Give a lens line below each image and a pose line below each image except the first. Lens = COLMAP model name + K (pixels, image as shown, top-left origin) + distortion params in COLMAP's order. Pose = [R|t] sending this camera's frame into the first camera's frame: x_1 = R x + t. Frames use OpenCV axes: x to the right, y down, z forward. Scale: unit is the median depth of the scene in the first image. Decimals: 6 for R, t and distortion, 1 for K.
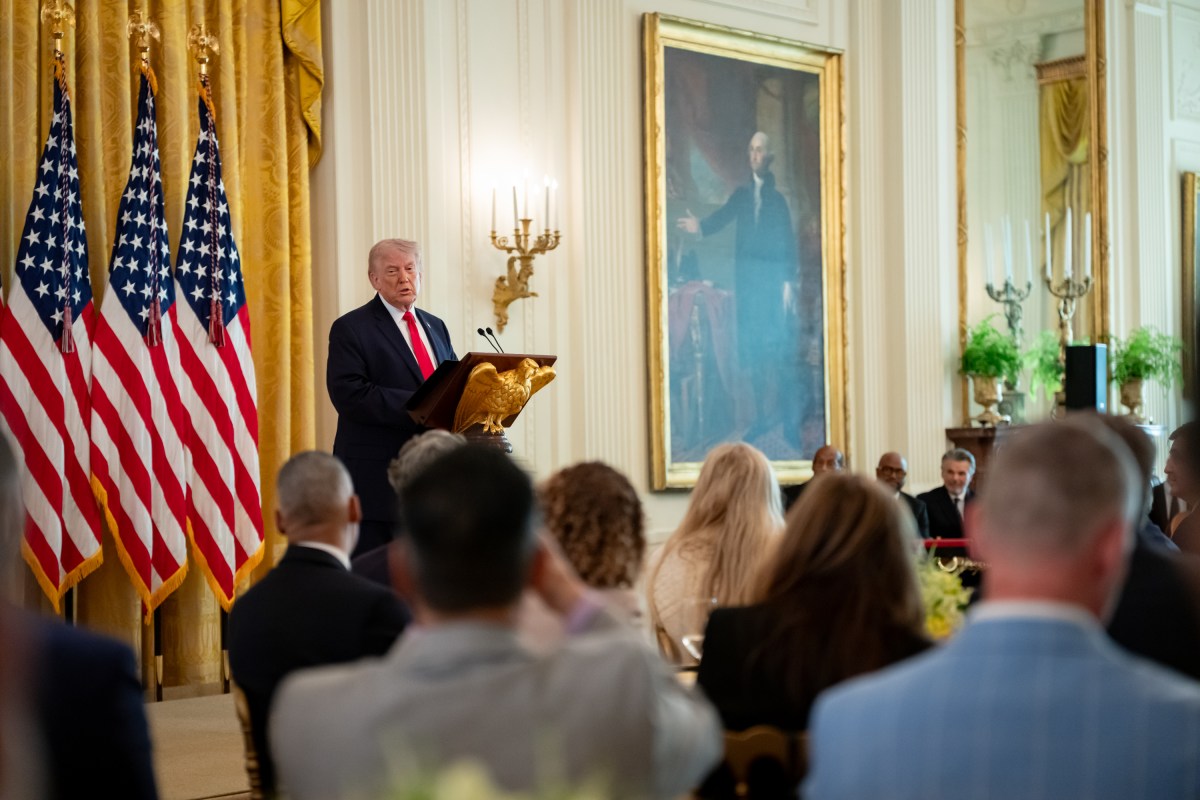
lens RADIAL K [[2464.9, 0, 590.0], [0, 2464.9, 398.1], [0, 0, 1]] dist [0.432744, 0.000000]
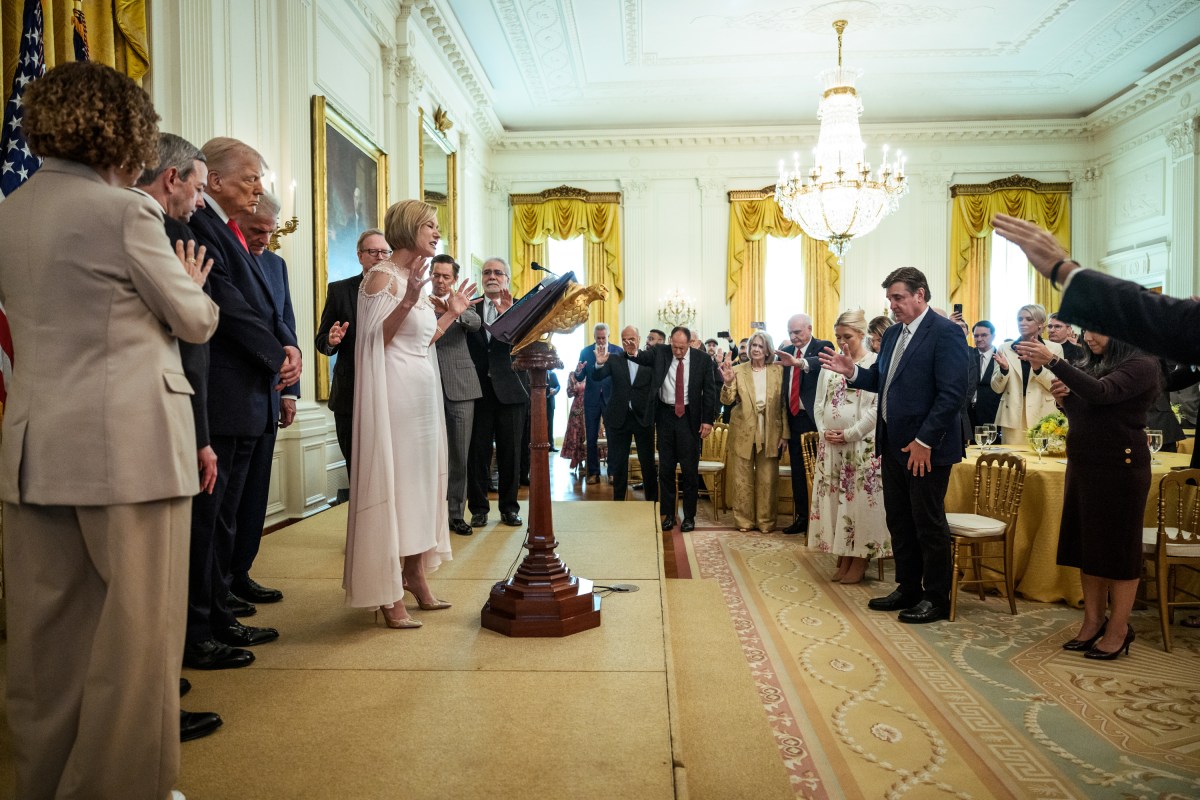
lens RADIAL K [[829.2, 0, 602.6], [0, 829.2, 392.9], [0, 0, 1]] dist [0.008861, 0.000117]
pose [[0.775708, 0.001063, 0.631091, -0.192052], [-0.022680, 0.999400, 0.026194, 0.016952], [-0.630684, -0.034632, 0.775266, 0.545180]]
